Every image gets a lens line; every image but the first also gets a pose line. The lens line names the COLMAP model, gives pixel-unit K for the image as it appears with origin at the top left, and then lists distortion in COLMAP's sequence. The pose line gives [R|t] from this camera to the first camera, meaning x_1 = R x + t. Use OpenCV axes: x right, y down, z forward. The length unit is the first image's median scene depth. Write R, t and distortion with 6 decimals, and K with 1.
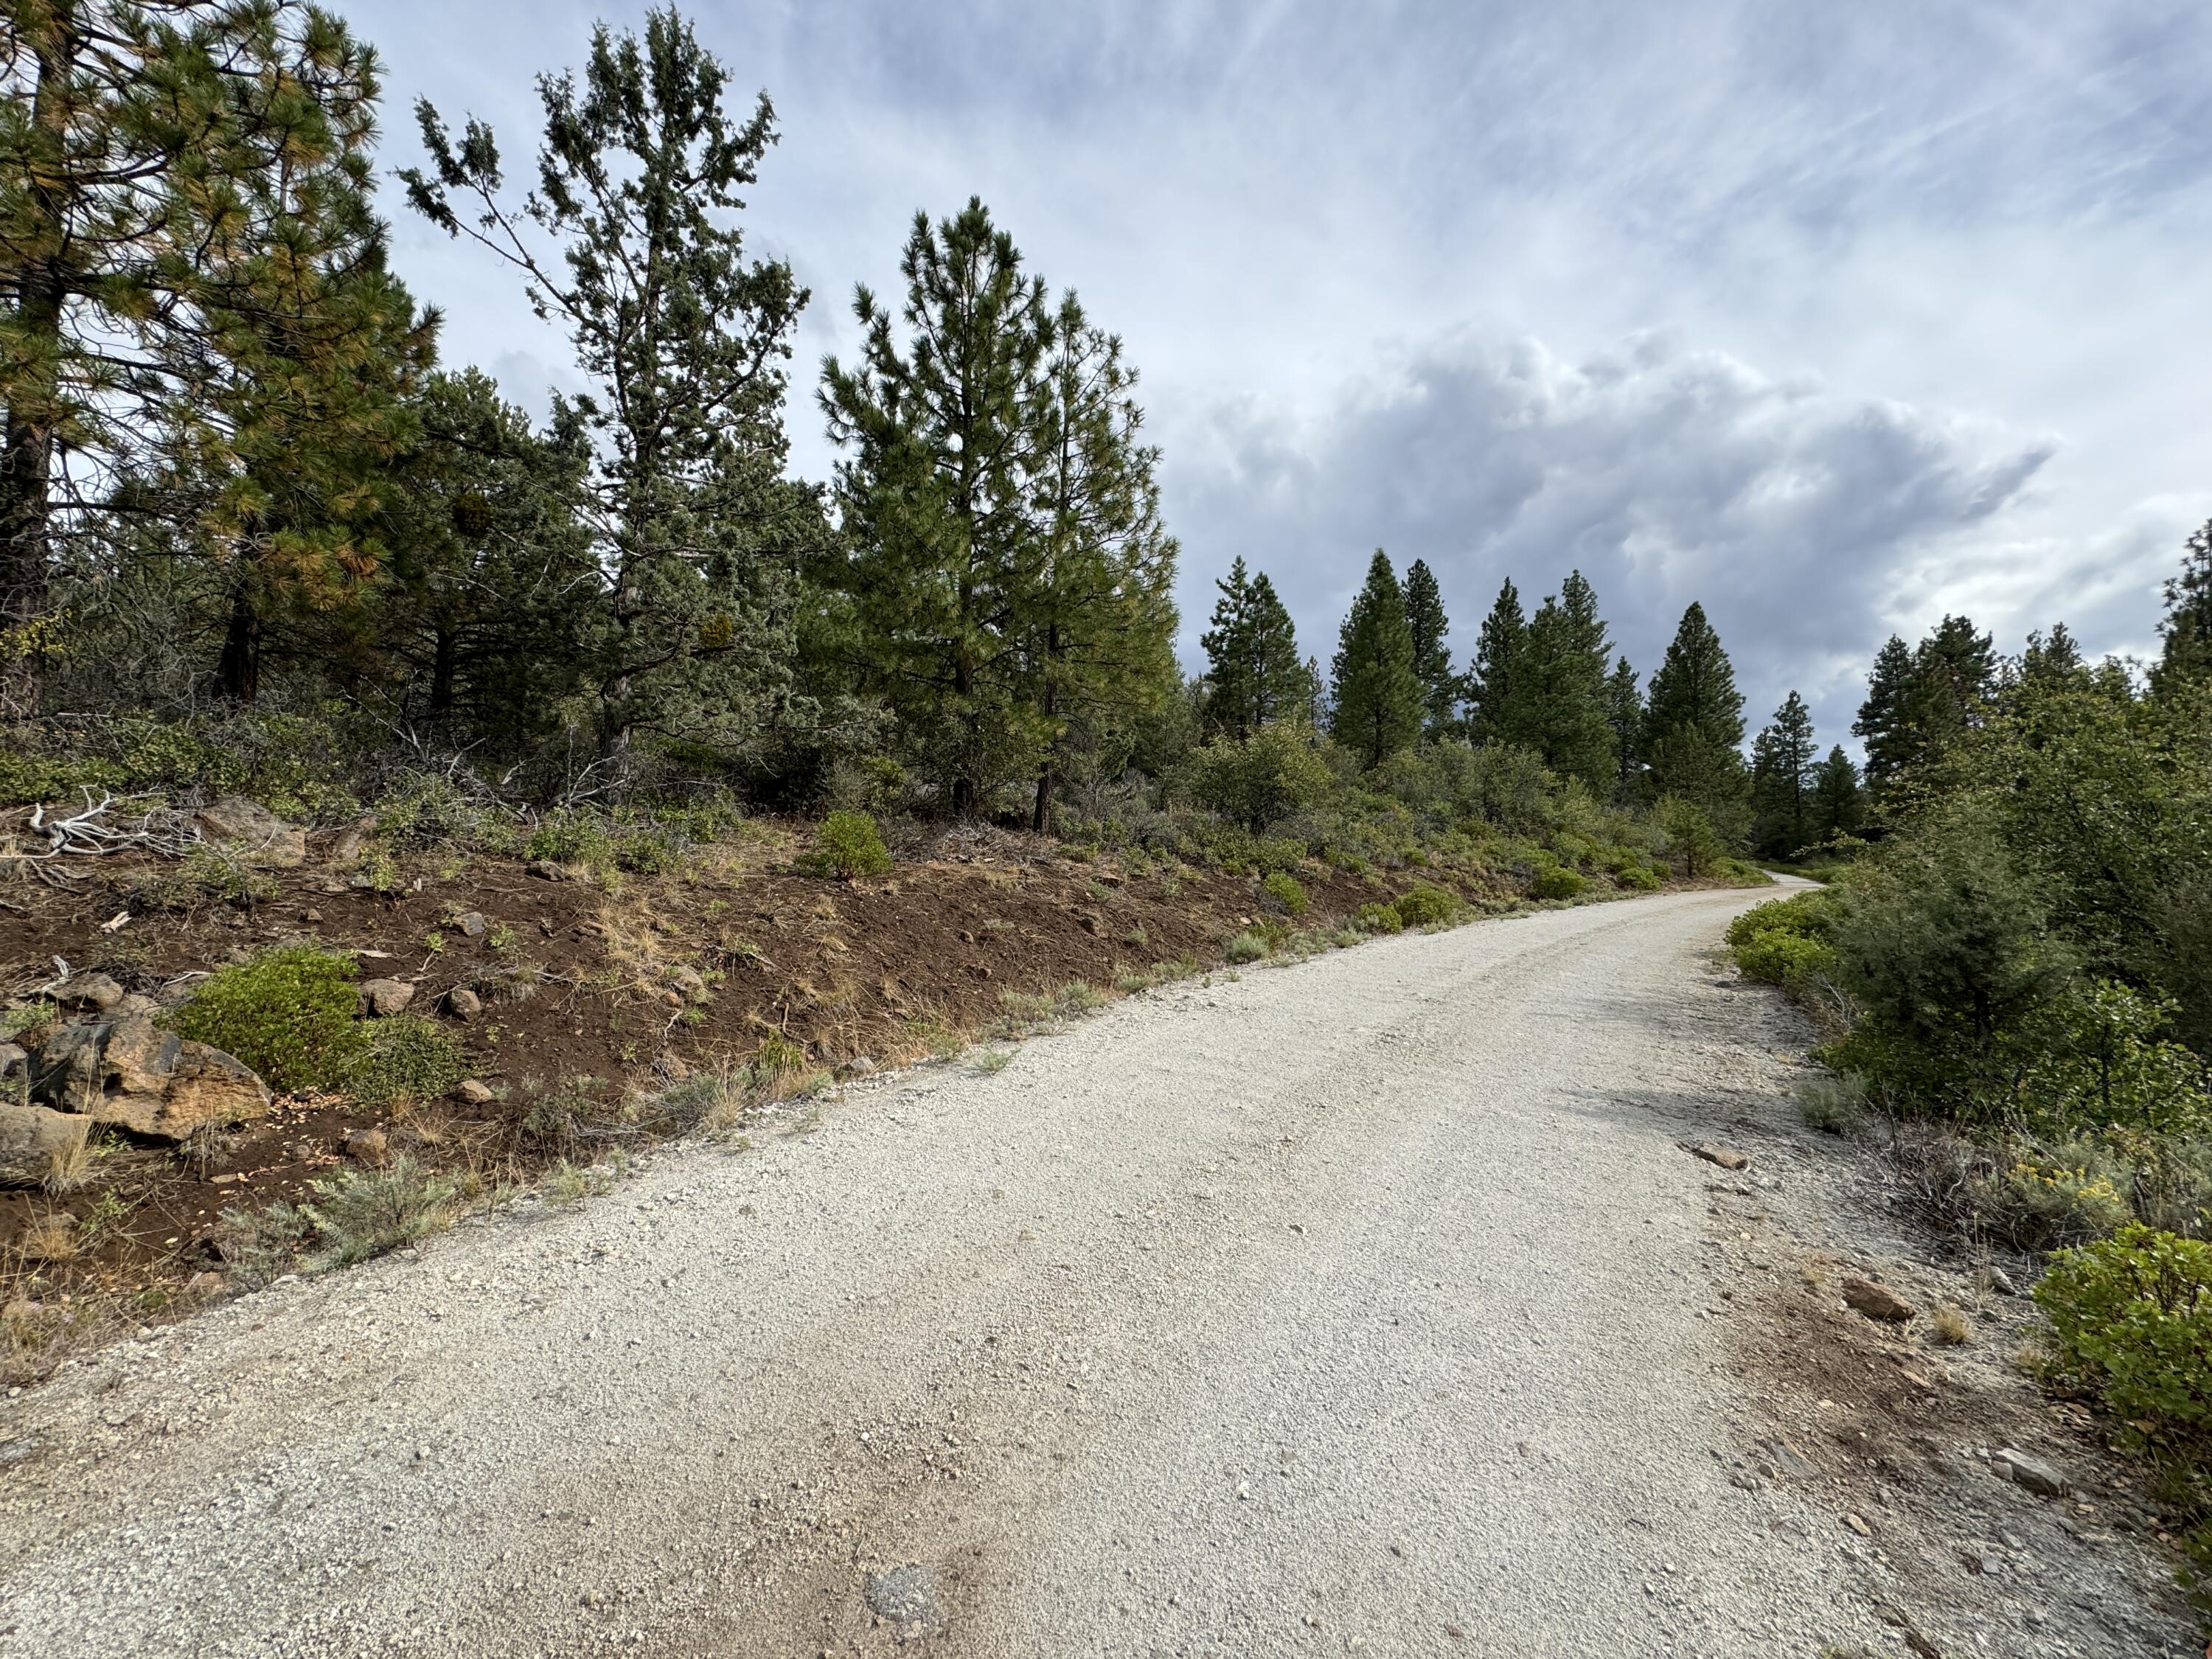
lens RADIAL K [[877.0, 0, 1108.7], [0, 877.0, 826.4], [0, 0, 1]] dist [-0.002234, 0.000585]
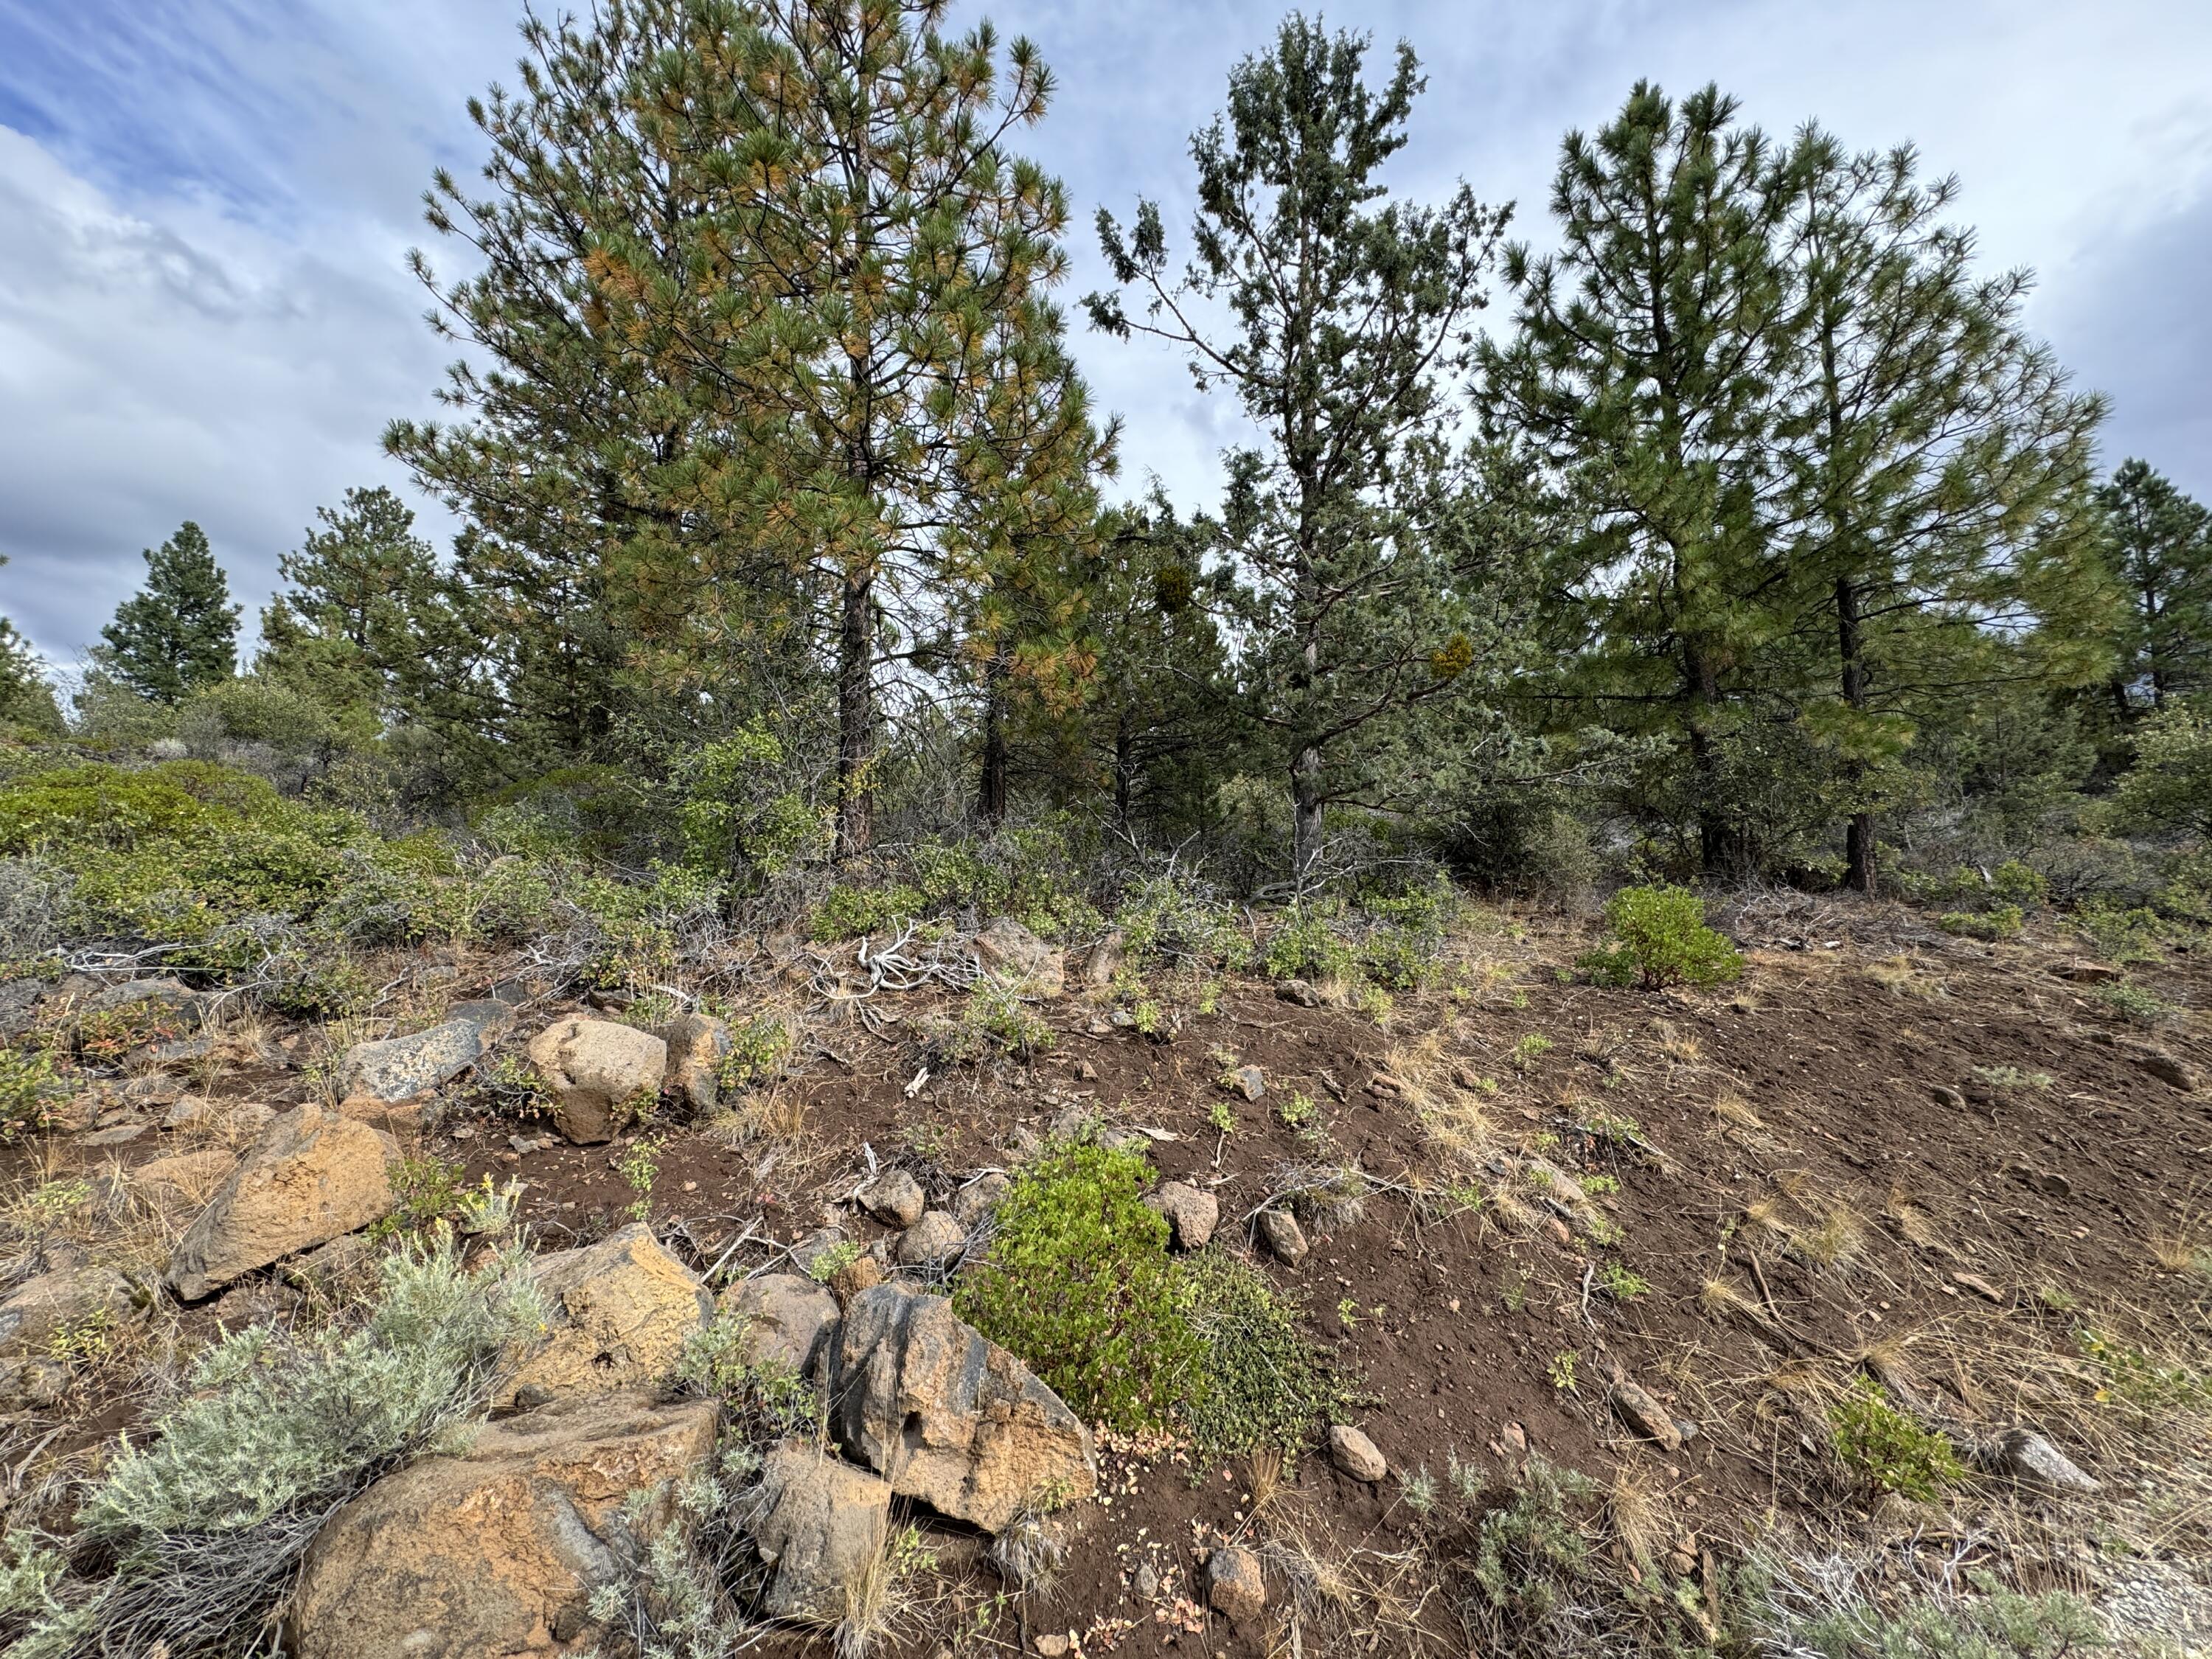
lens RADIAL K [[877.0, 0, 1108.7], [0, 877.0, 826.4], [0, 0, 1]] dist [-0.002234, 0.000585]
pose [[0.797147, -0.103023, -0.594931, -0.281552], [0.056635, 0.993749, -0.096201, -0.028005], [0.601123, 0.042993, 0.797999, 0.261395]]
